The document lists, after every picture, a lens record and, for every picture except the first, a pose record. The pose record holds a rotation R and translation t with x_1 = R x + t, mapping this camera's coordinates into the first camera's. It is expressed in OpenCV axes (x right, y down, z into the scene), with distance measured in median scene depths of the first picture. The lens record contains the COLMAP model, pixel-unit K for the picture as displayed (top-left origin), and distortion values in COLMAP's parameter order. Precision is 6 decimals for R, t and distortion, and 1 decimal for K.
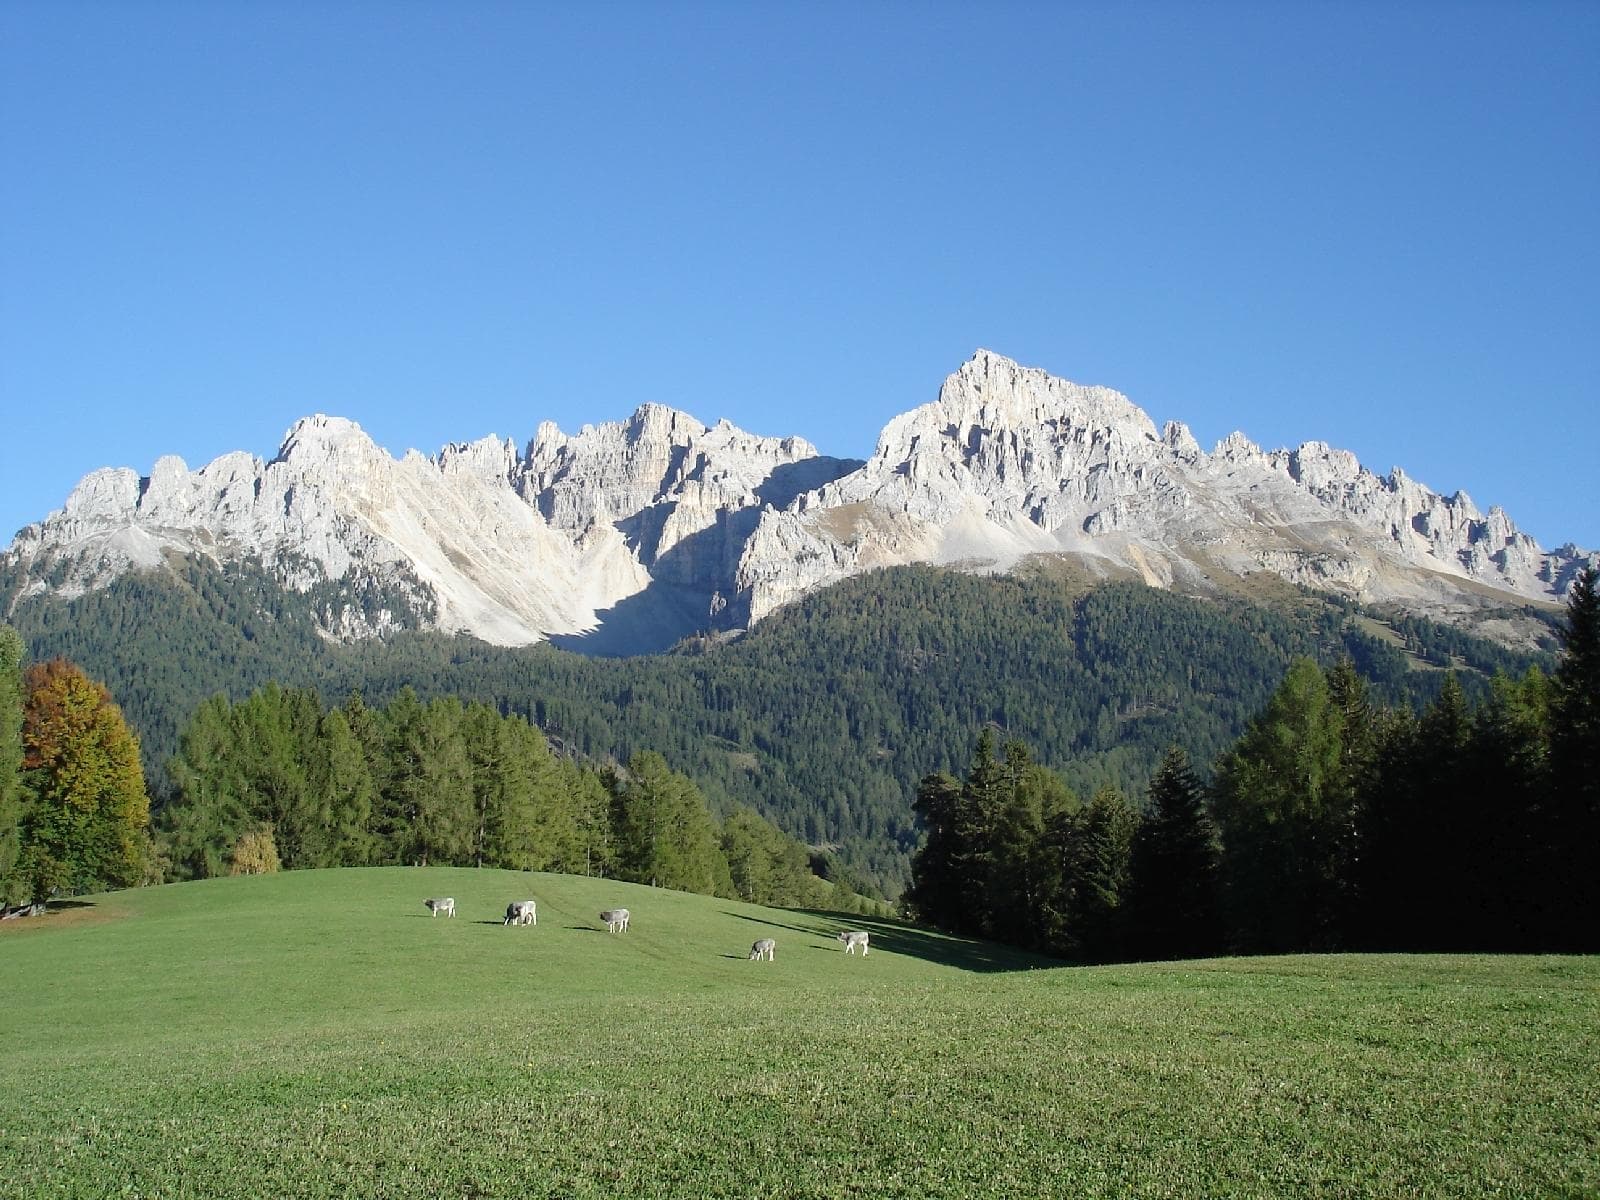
lens RADIAL K [[2074.5, 0, 800.0], [0, 2074.5, 600.0], [0, 0, 1]] dist [-0.030312, -0.014081]
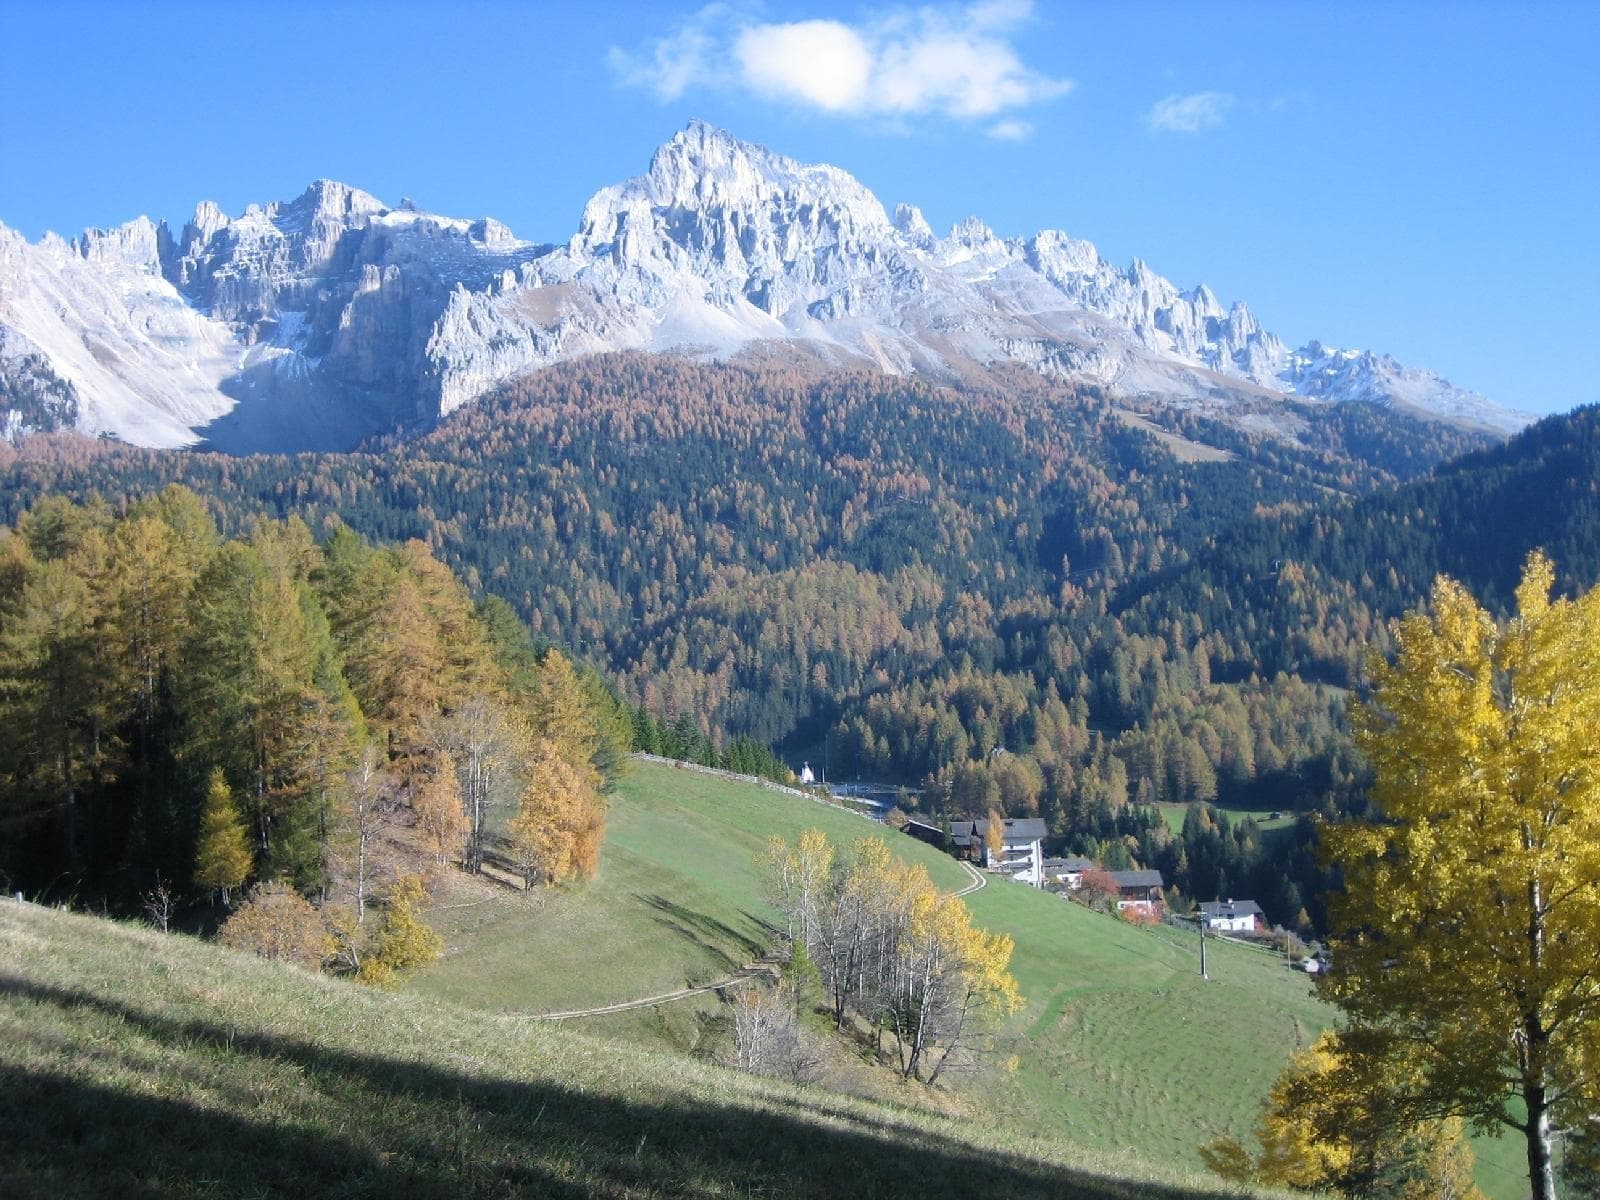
lens RADIAL K [[2122.7, 0, 800.0], [0, 2122.7, 600.0], [0, 0, 1]] dist [-0.097208, -0.027951]
pose [[0.989837, -0.016302, 0.141272, -0.000445], [0.004723, 0.996628, 0.081915, 0.013584], [-0.142131, -0.080416, 0.986576, 0.084188]]
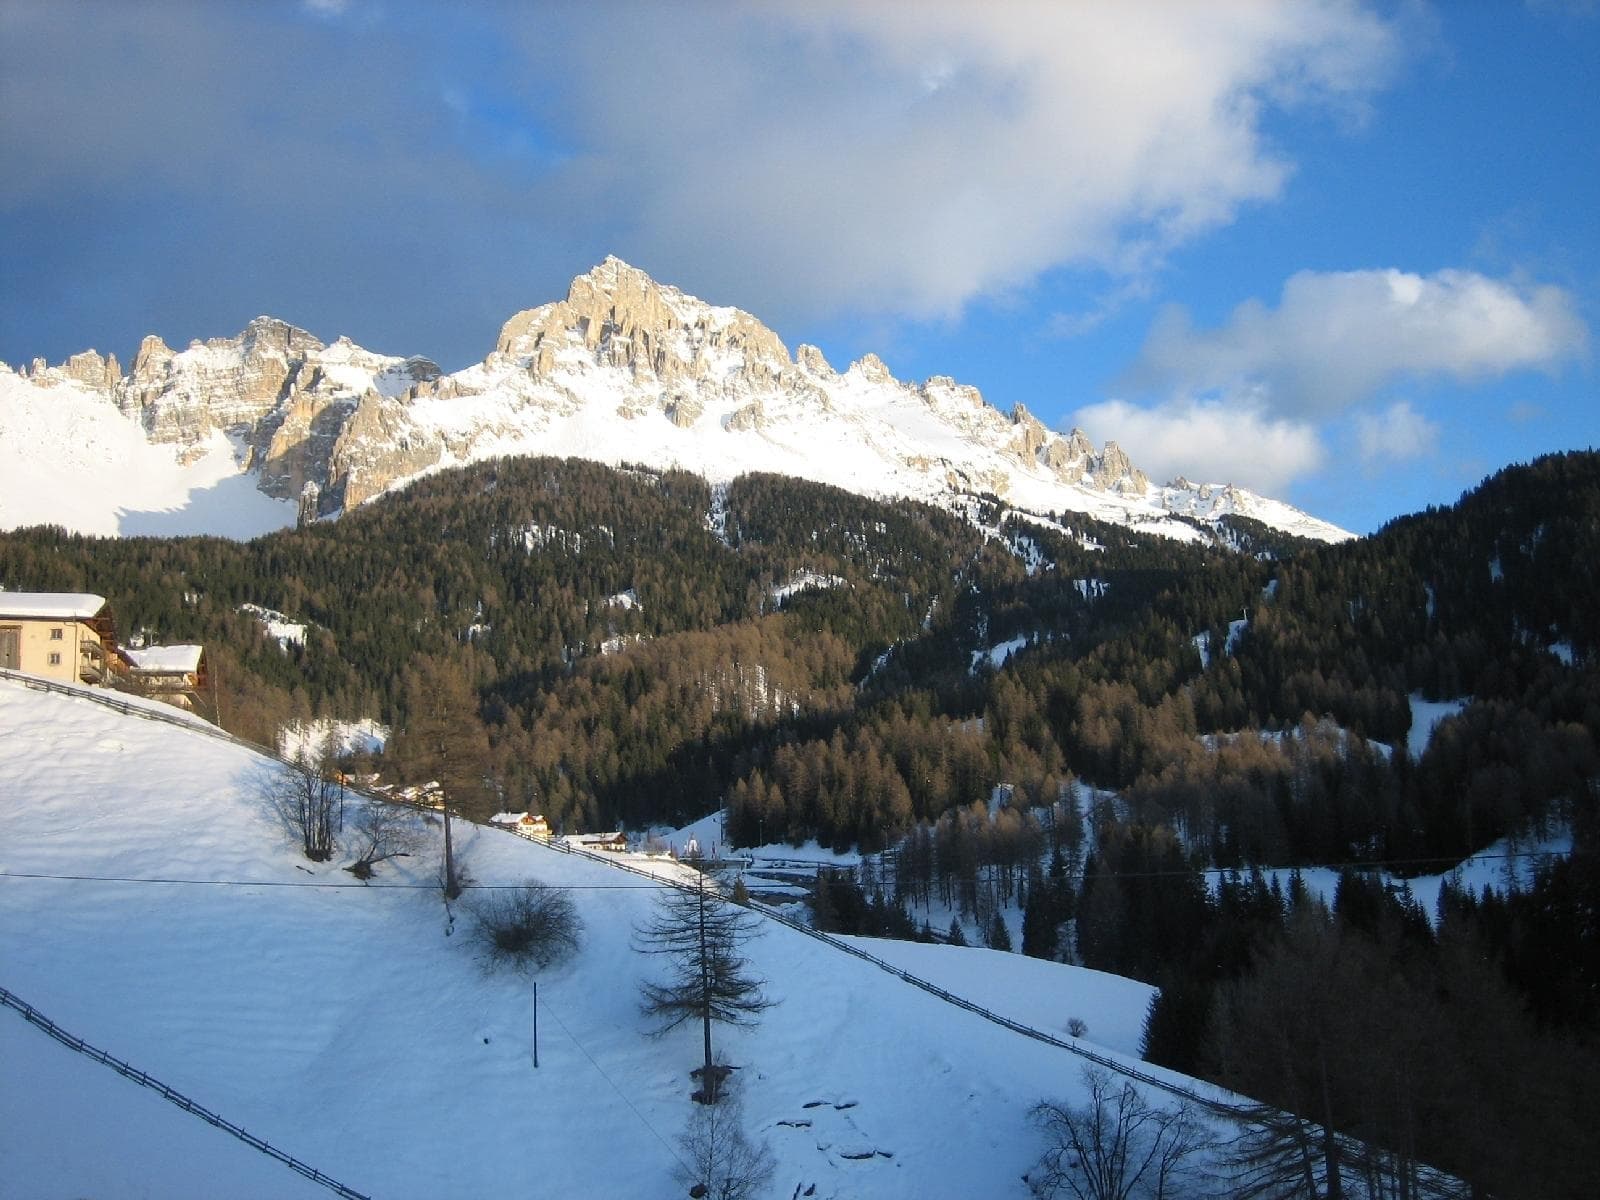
lens RADIAL K [[1734.4, 0, 800.0], [0, 1734.4, 600.0], [0, 0, 1]] dist [-0.090737, 0.029537]
pose [[0.982218, -0.006179, 0.187640, 0.024863], [0.006208, 0.999981, 0.000430, 0.042375], [-0.187639, 0.000743, 0.982238, 0.225305]]
